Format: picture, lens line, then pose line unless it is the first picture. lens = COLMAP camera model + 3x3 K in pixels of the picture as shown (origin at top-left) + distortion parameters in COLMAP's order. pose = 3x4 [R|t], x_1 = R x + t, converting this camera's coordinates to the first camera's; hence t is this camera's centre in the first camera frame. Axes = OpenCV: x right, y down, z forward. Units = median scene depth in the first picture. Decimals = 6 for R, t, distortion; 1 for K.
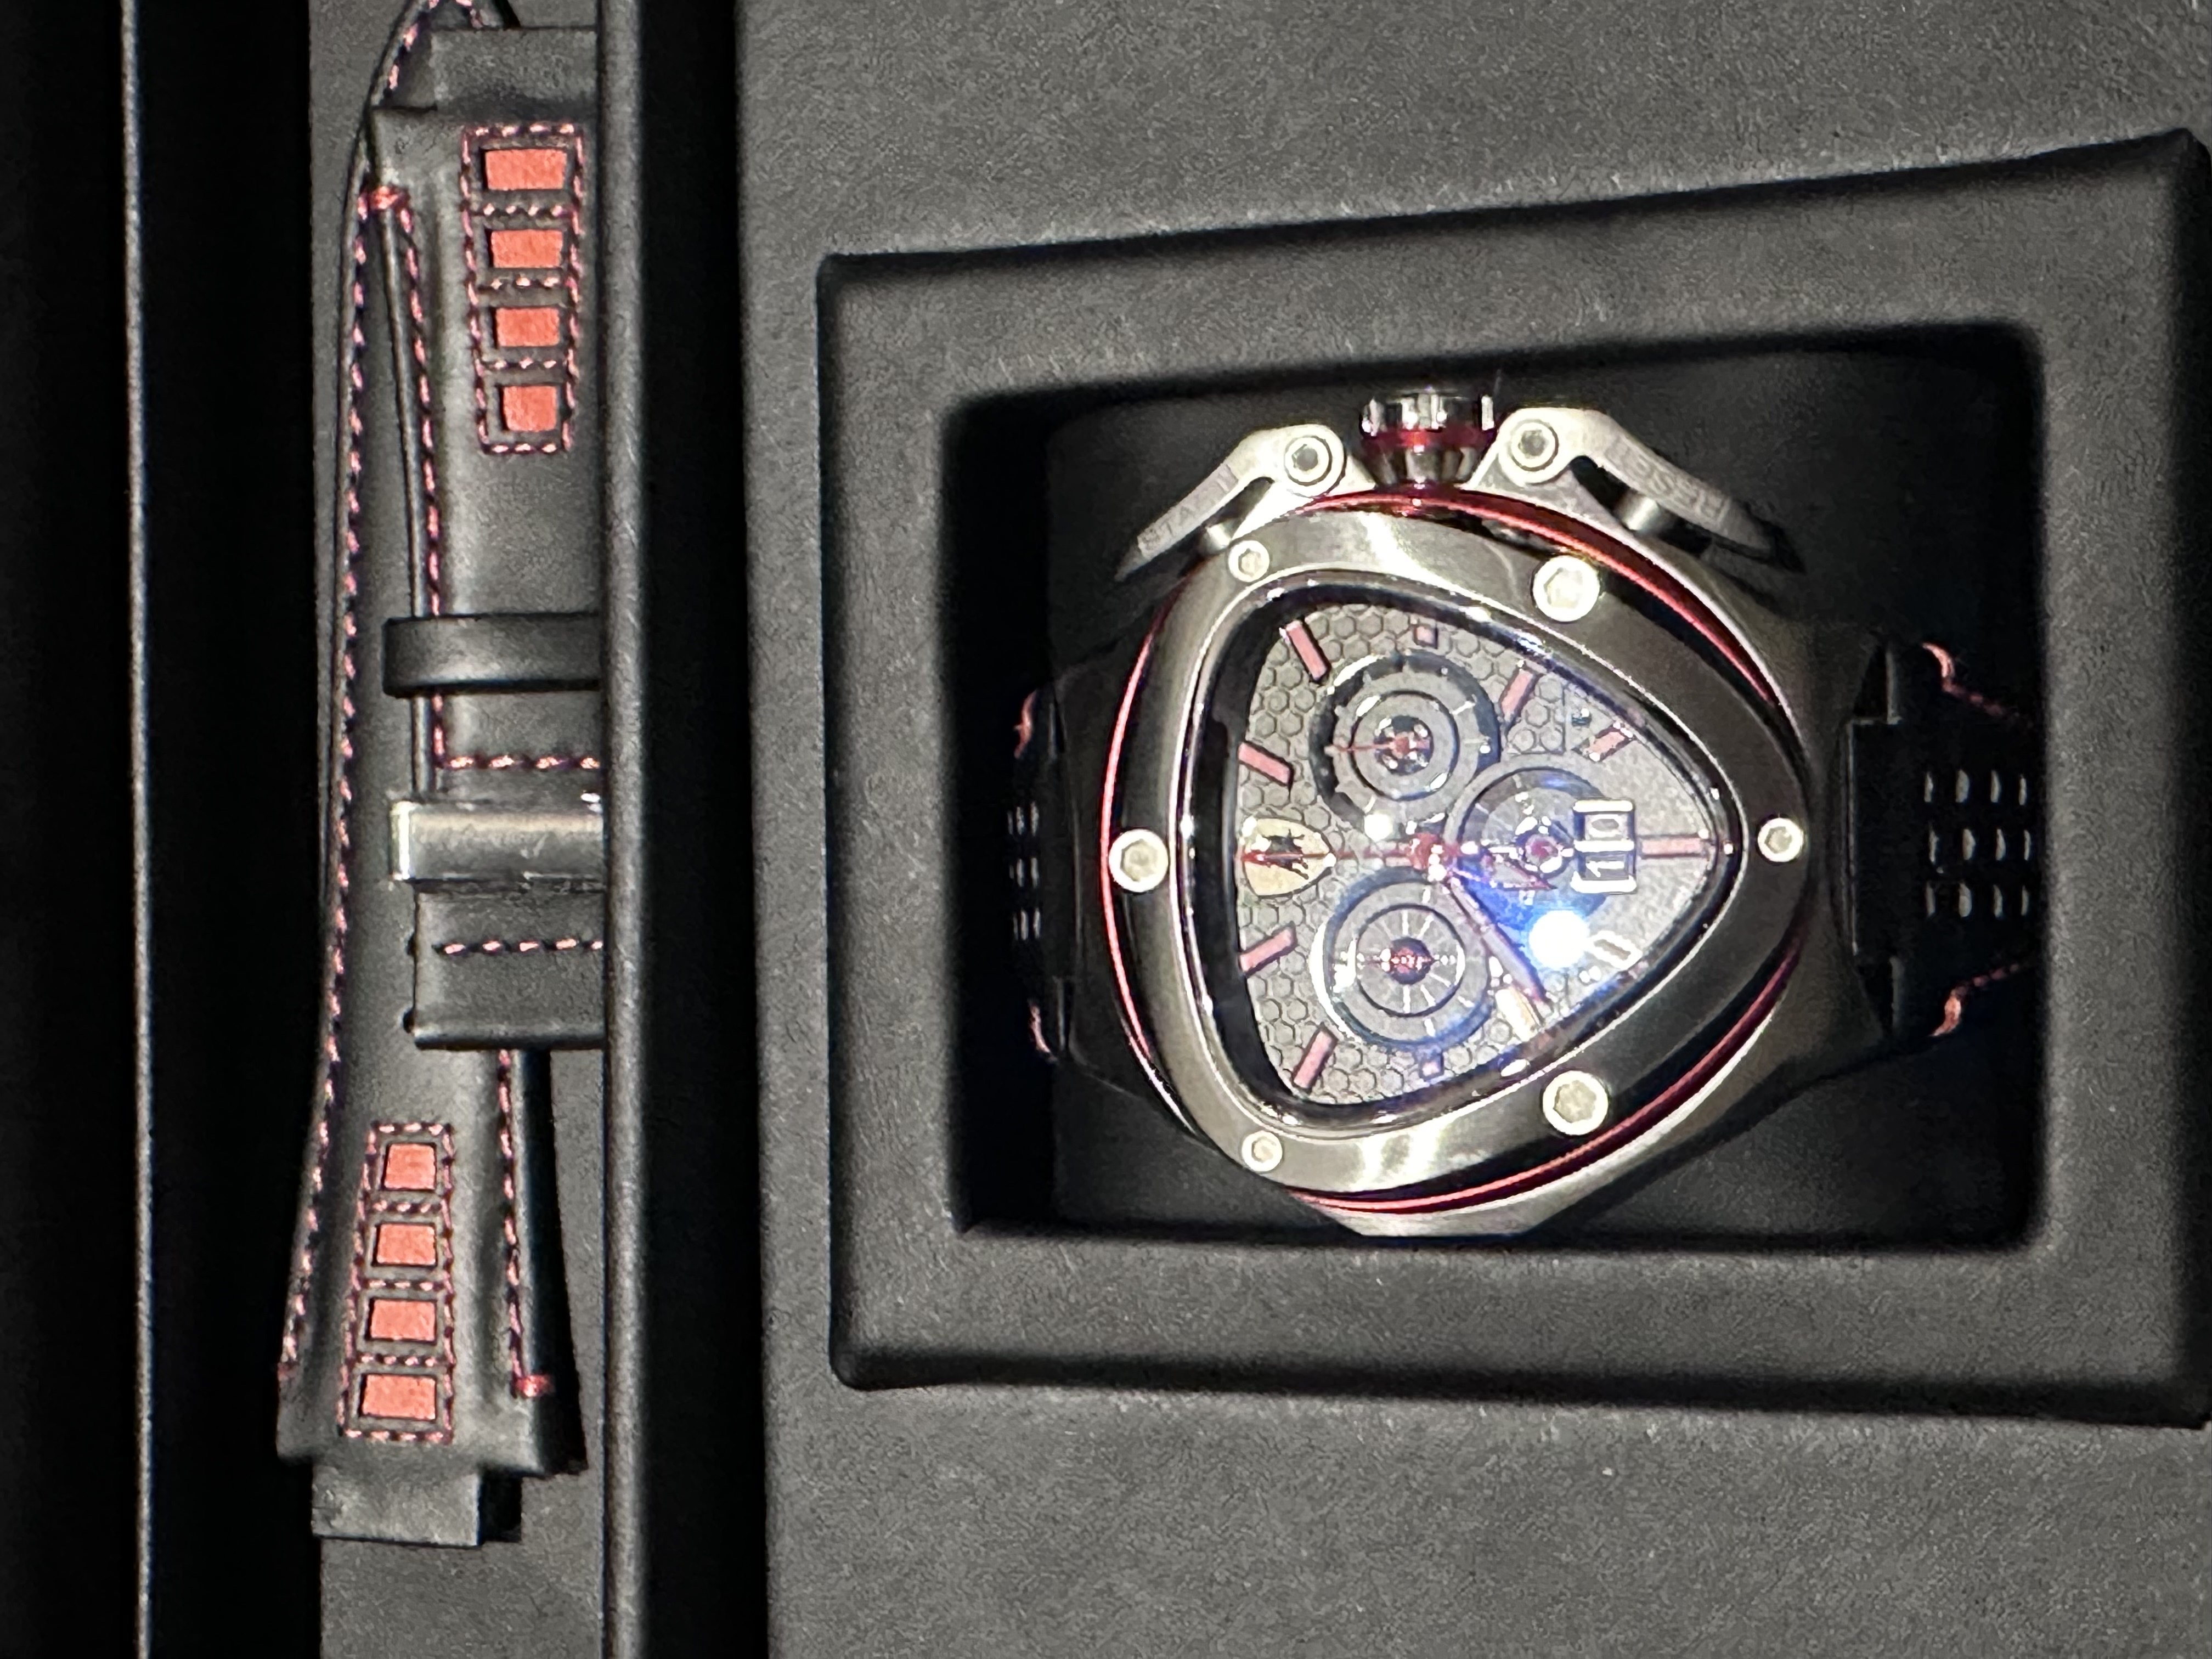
lens RADIAL K [[3640.4, 0, 1106.0], [0, 3640.4, 829.5], [0, 0, 1]] dist [-0.221574, -0.014375]
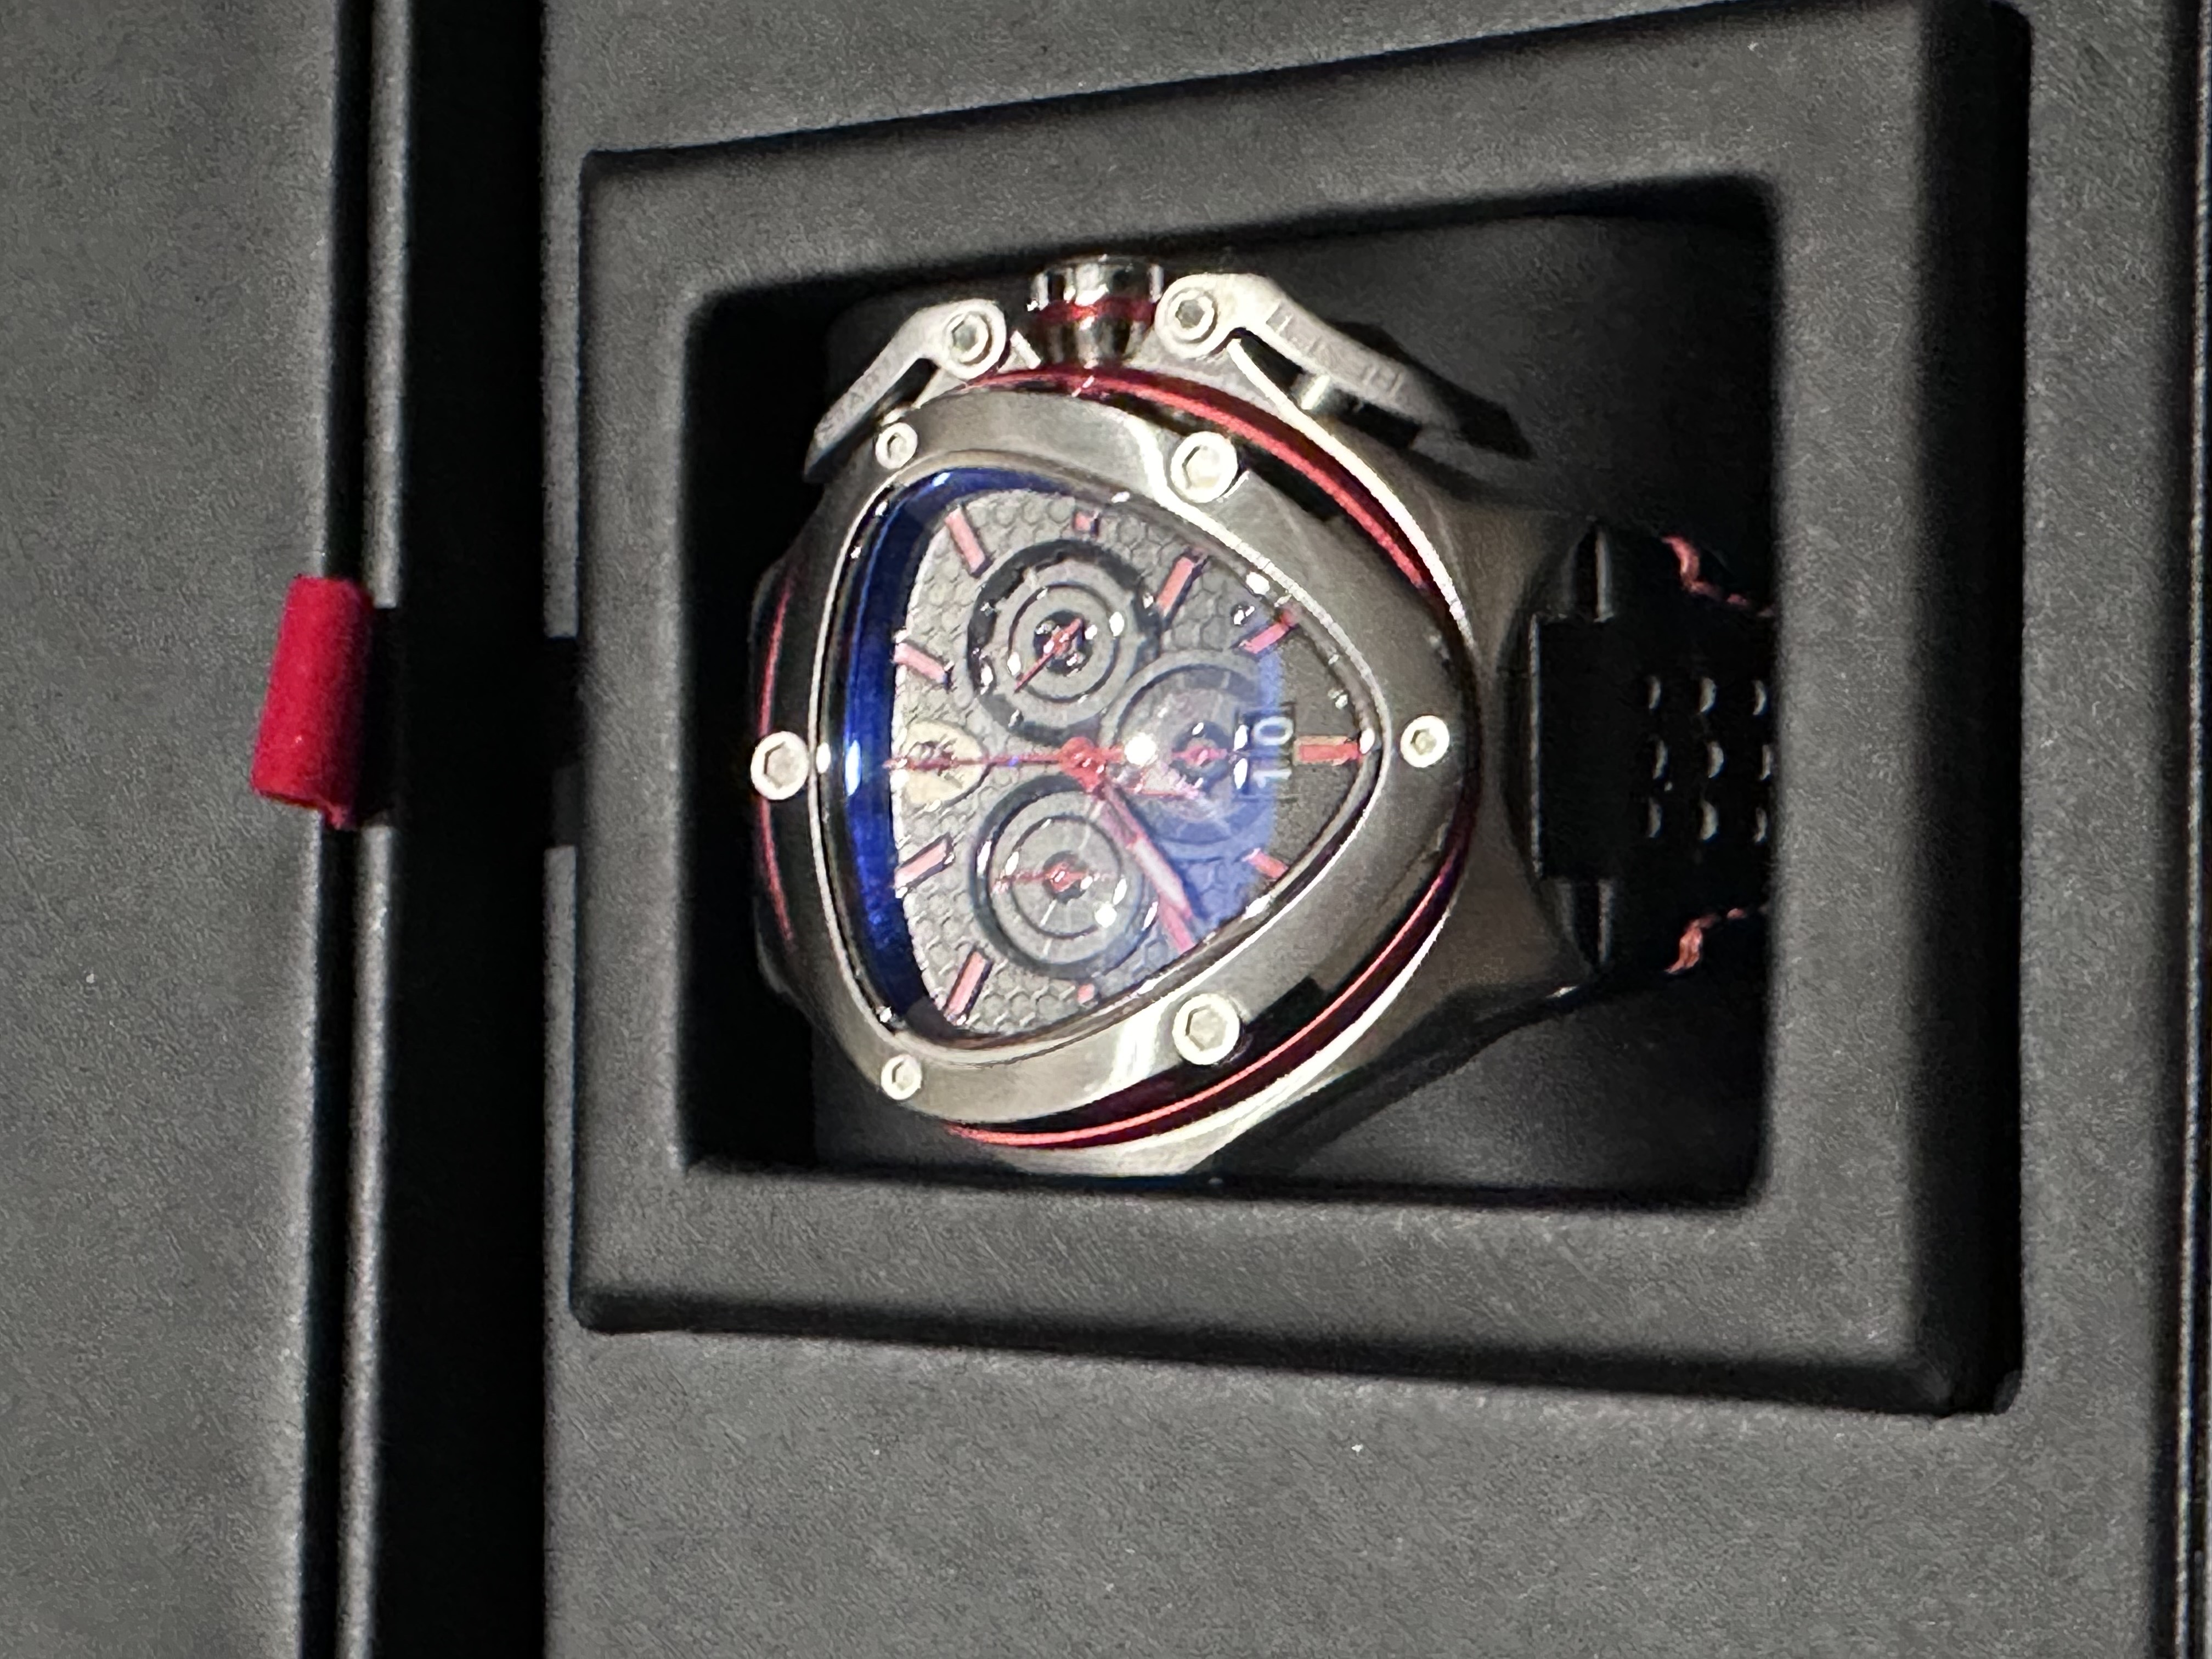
lens RADIAL K [[3640.4, 0, 1106.0], [0, 3640.4, 829.5], [0, 0, 1]] dist [-0.221574, -0.014375]
pose [[0.990182, 0.010061, -0.139422, 0.221135], [-0.011013, 0.999921, -0.006056, 0.029448], [0.139350, 0.007532, 0.990215, 0.084269]]
